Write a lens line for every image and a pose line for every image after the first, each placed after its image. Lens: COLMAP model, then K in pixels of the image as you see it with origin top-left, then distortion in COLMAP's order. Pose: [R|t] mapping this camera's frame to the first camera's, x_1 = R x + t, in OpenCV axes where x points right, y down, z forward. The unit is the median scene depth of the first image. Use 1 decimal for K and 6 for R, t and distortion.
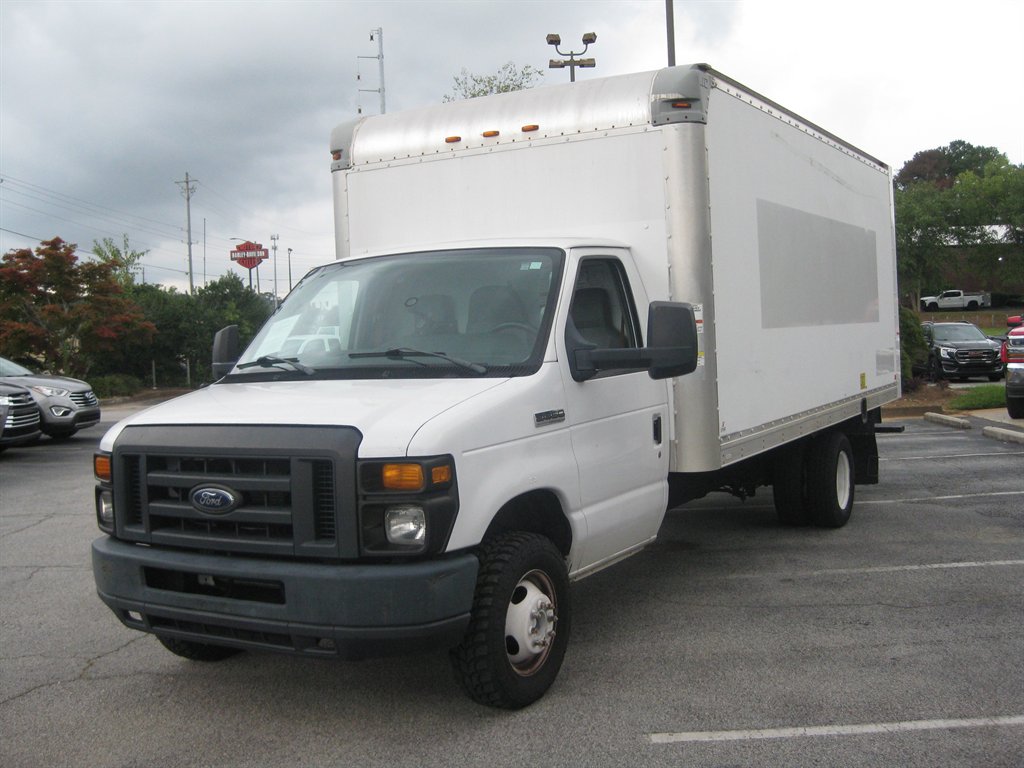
lens RADIAL K [[1126.5, 0, 529.1], [0, 1126.5, 379.2], [0, 0, 1]] dist [-0.163552, 0.087848]
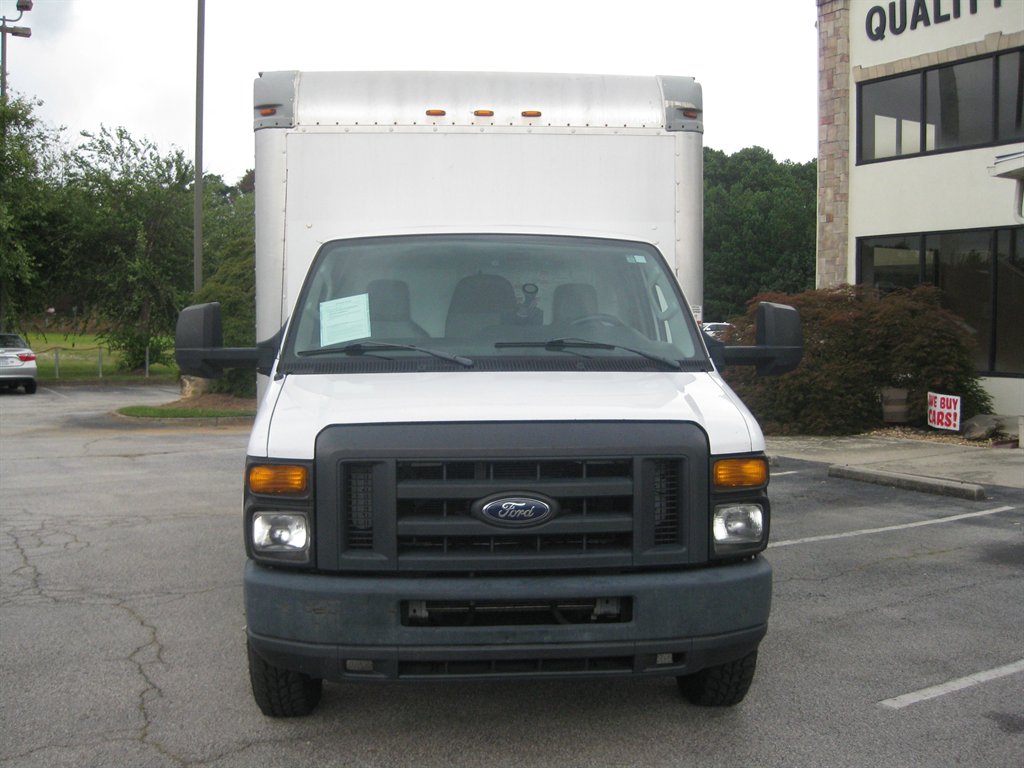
lens RADIAL K [[1126.5, 0, 529.1], [0, 1126.5, 379.2], [0, 0, 1]] dist [-0.163552, 0.087848]
pose [[0.831381, 0.013998, 0.555527, -0.750298], [-0.012265, 0.999901, -0.006839, 0.014346], [-0.555568, -0.001128, 0.831470, 0.286313]]
